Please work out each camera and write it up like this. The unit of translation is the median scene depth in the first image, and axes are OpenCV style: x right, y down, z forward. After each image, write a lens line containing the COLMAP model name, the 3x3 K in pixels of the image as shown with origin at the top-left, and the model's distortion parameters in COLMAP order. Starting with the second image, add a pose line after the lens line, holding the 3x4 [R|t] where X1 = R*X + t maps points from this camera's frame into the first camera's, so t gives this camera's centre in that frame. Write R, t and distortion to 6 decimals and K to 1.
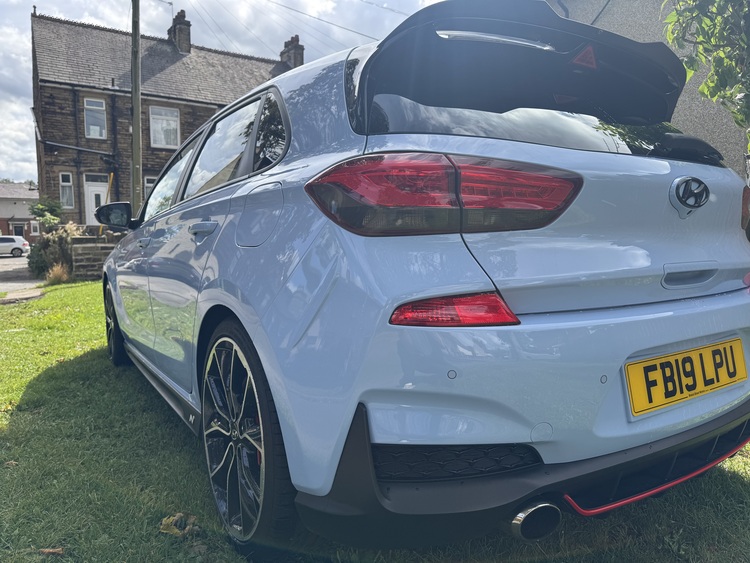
lens RADIAL K [[553.3, 0, 375.0], [0, 553.3, 281.5], [0, 0, 1]] dist [-0.002430, -0.005357]
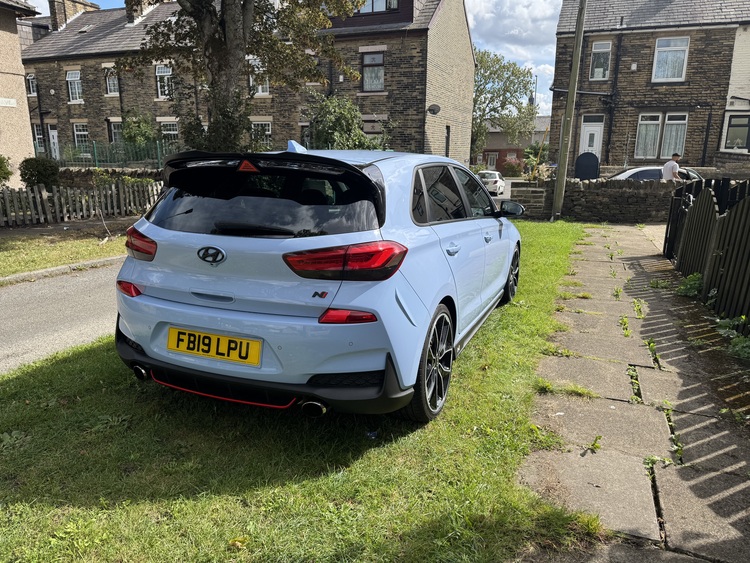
lens RADIAL K [[553.3, 0, 375.0], [0, 553.3, 281.5], [0, 0, 1]] dist [-0.002430, -0.005357]
pose [[0.550004, 0.193356, -0.812471, 0.203391], [-0.077228, 0.980437, 0.181049, -0.037844], [0.831584, -0.036832, 0.554177, 0.034183]]
